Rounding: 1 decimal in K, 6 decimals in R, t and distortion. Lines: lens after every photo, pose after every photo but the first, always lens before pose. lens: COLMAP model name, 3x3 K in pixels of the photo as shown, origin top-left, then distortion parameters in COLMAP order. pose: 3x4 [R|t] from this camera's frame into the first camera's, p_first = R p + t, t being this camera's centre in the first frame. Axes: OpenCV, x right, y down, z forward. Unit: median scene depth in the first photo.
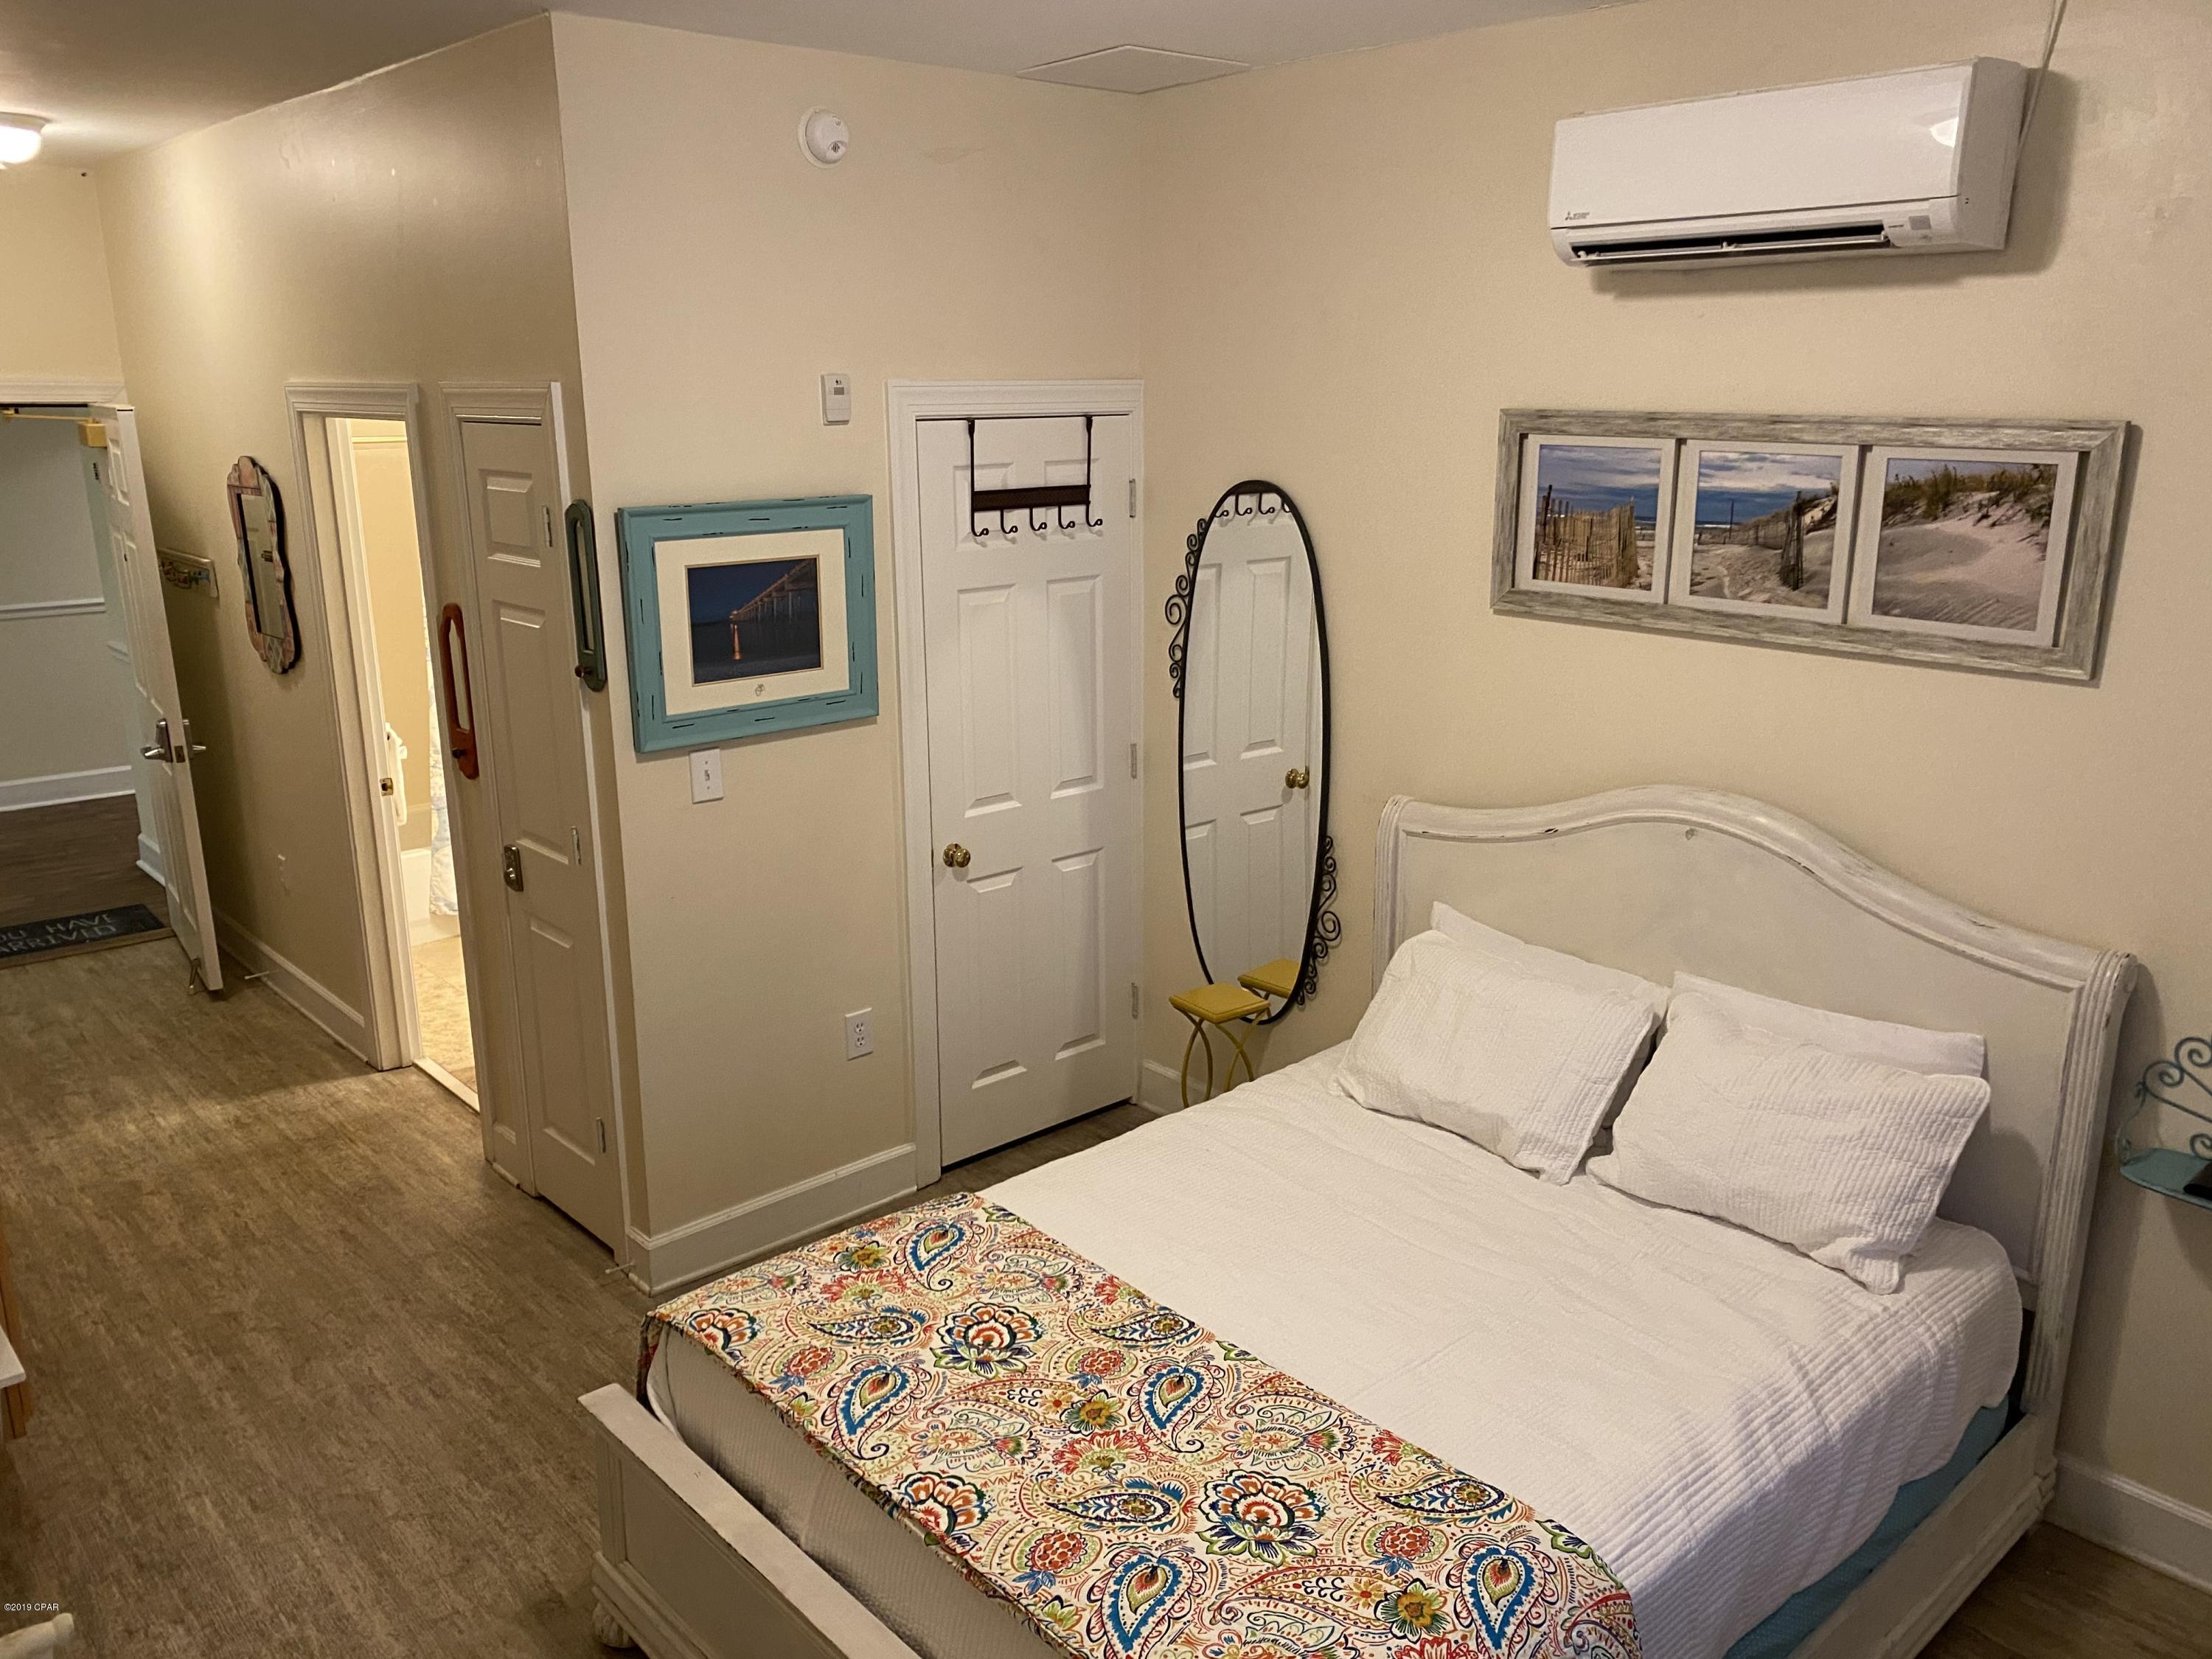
lens RADIAL K [[1697.5, 0, 1113.8], [0, 1697.5, 816.7], [0, 0, 1]] dist [0.030547, -0.022175]
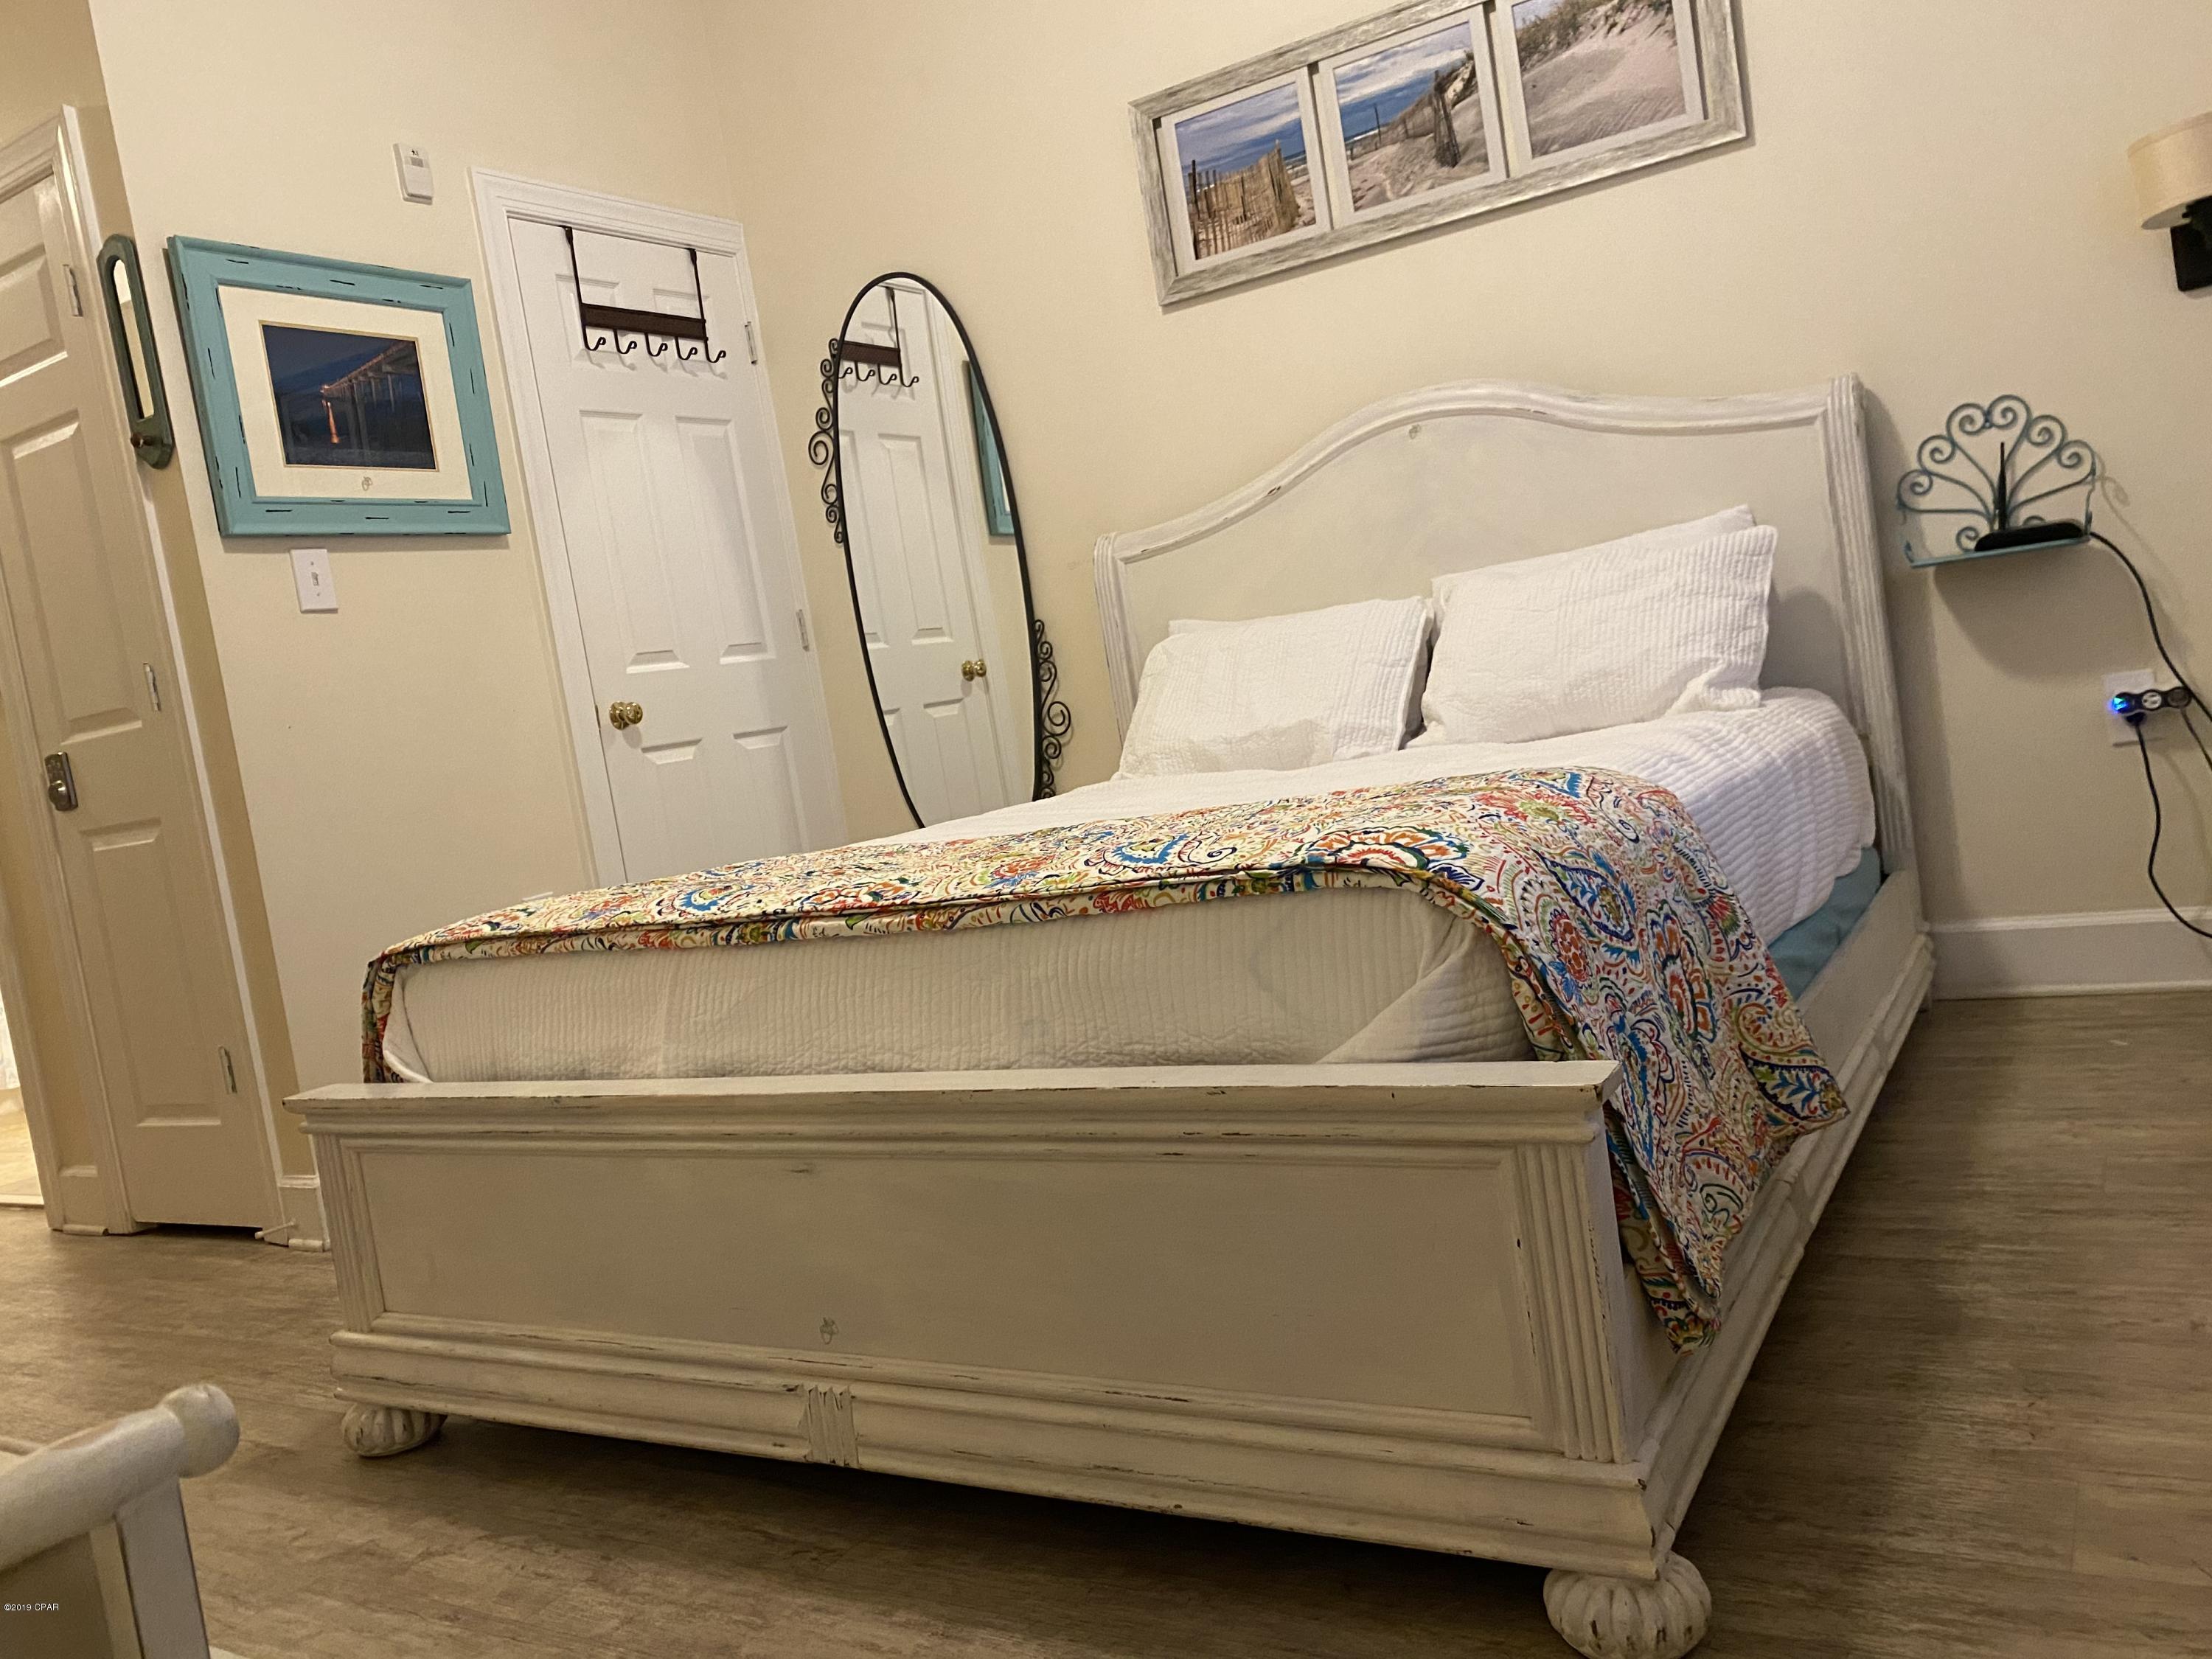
lens RADIAL K [[1667.4, 0, 1111.0], [0, 1667.4, 822.7], [0, 0, 1]] dist [0.035975, -0.074905]
pose [[0.949255, -0.165009, 0.267746, -0.132673], [0.216308, 0.960527, -0.174924, 0.390048], [-0.228313, 0.223963, 0.947478, 0.197629]]
